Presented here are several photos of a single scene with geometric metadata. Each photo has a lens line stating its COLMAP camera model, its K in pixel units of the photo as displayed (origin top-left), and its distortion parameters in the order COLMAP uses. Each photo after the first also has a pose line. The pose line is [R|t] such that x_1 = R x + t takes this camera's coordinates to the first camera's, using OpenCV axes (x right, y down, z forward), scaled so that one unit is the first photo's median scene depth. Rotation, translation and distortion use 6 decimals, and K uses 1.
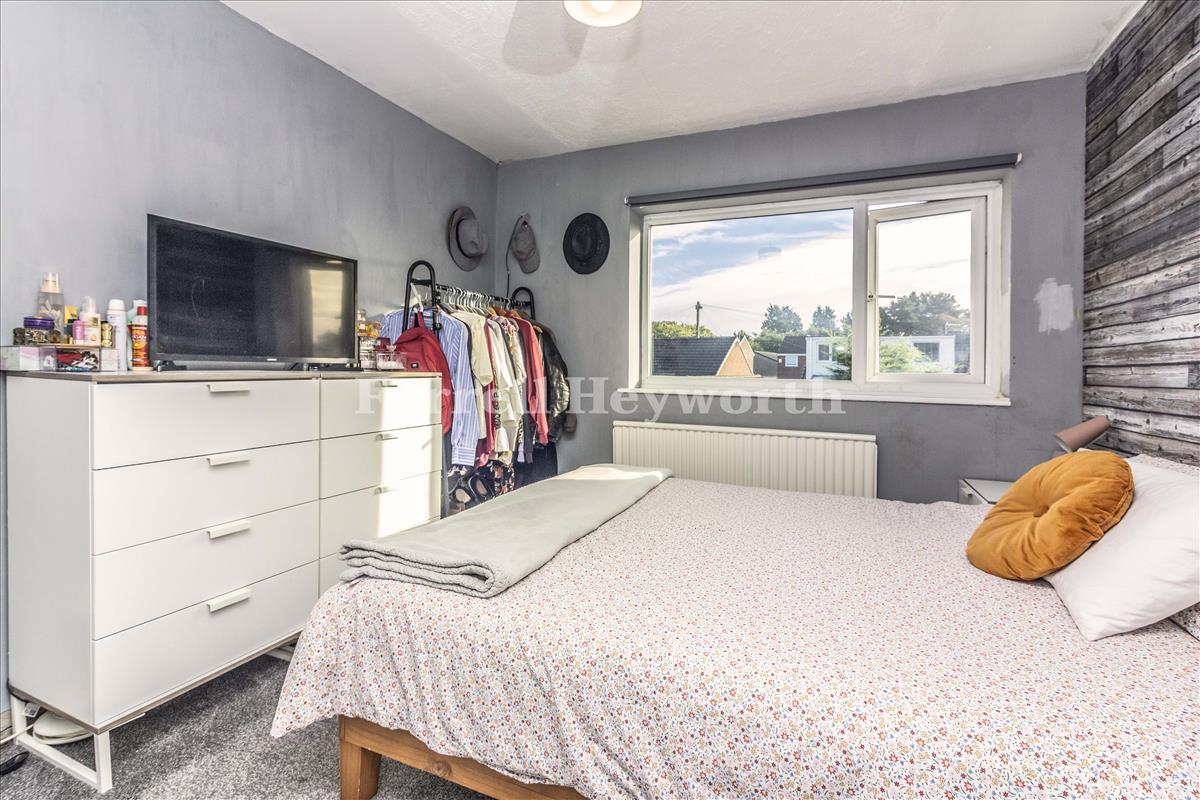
lens RADIAL K [[559.9, 0, 597.4], [0, 559.9, 375.9], [0, 0, 1]] dist [0.000217, 0.000941]
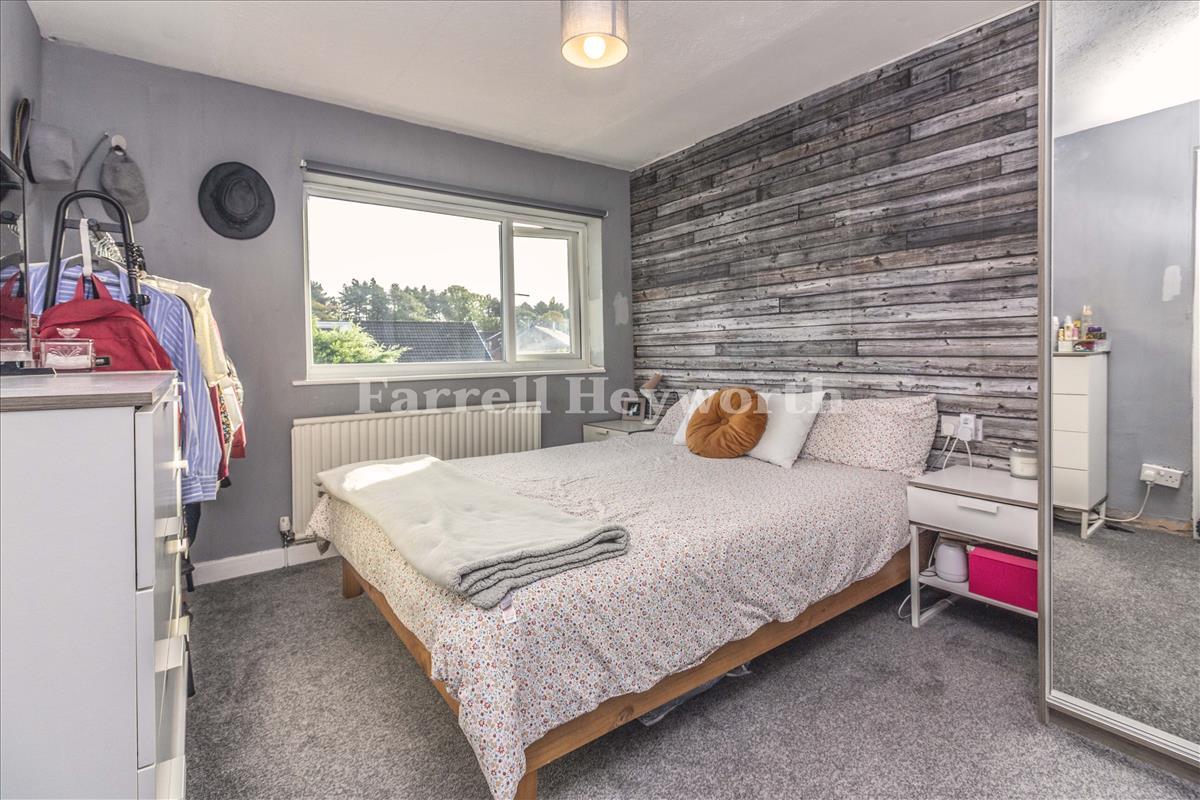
lens RADIAL K [[543.0, 0, 605.9], [0, 543.0, 362.1], [0, 0, 1]] dist [0.002619, 0.000649]
pose [[0.514789, -0.039847, 0.856391, -0.695420], [0.036230, 0.999038, 0.024705, -0.014657], [-0.856551, 0.018310, 0.515737, 0.270810]]
